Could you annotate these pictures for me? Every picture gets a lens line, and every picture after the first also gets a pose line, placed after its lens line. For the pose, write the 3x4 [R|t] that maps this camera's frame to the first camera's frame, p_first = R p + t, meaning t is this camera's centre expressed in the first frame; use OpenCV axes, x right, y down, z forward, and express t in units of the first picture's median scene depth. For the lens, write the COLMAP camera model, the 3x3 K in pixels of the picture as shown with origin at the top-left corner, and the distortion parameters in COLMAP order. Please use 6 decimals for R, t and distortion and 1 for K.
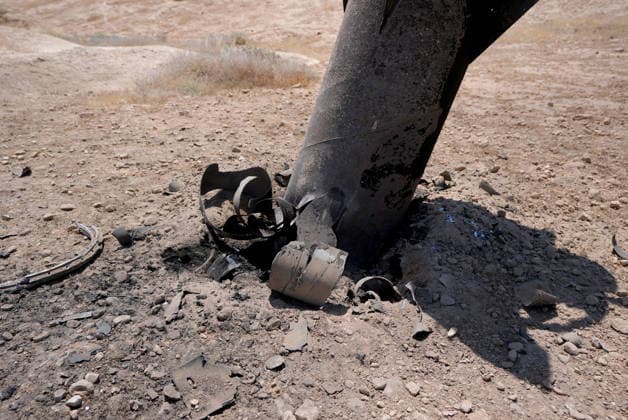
lens RADIAL K [[485.2, 0, 310.0], [0, 485.2, 210.6], [0, 0, 1]] dist [0.026579, 0.005173]
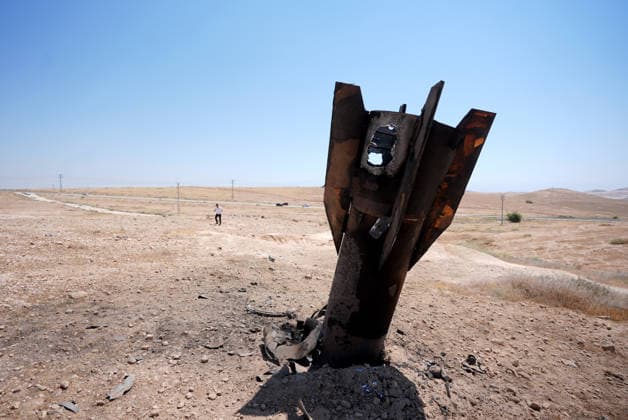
lens RADIAL K [[292.9, 0, 307.8], [0, 292.9, 212.1], [0, 0, 1]] dist [-0.075007, 0.031745]
pose [[0.397558, 0.011603, -0.917503, 1.158212], [-0.431458, 0.884845, -0.175763, -0.216940], [0.809809, 0.465740, 0.356784, 0.284694]]
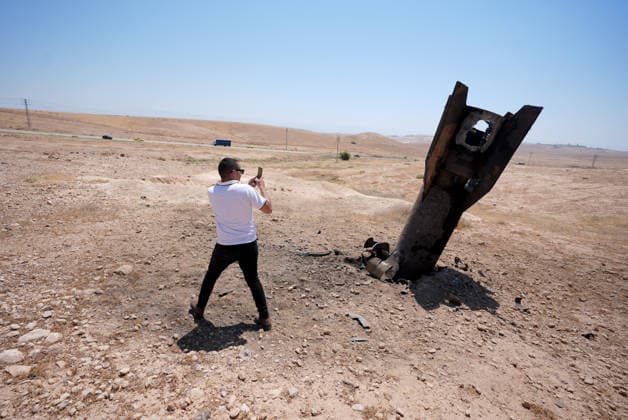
lens RADIAL K [[294.3, 0, 310.2], [0, 294.3, 208.7], [0, 0, 1]] dist [-0.076192, 0.032965]
pose [[0.809749, 0.148937, -0.567559, 0.561099], [-0.305779, 0.932641, -0.191522, 0.226470], [0.500804, 0.328633, 0.800747, -0.764031]]
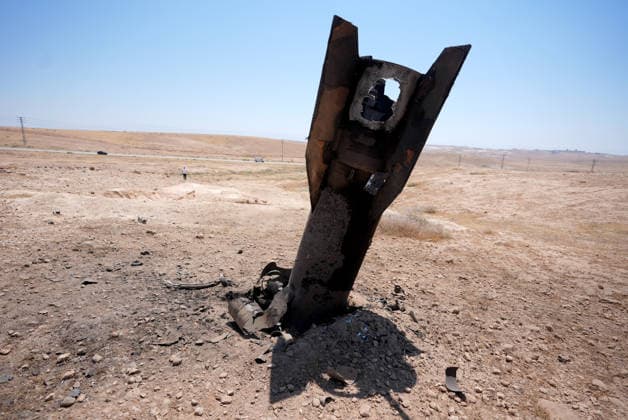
lens RADIAL K [[293.1, 0, 310.1], [0, 293.1, 211.6], [0, 0, 1]] dist [-0.074229, 0.031595]
pose [[0.809738, 0.115010, -0.575410, 0.760851], [-0.286595, 0.933203, -0.216783, -0.083784], [0.512043, 0.340447, 0.788612, -0.000303]]
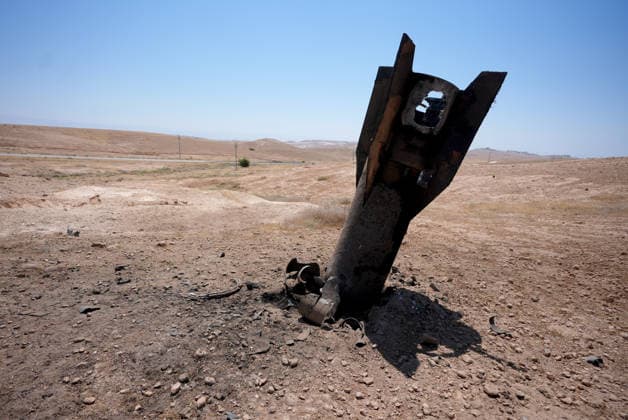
lens RADIAL K [[292.9, 0, 307.8], [0, 292.9, 212.1], [0, 0, 1]] dist [-0.075007, 0.031745]
pose [[0.956302, 0.061849, -0.285764, 0.258051], [-0.142920, 0.951529, -0.272335, 0.063293], [0.255069, 0.301276, 0.918789, -0.292120]]
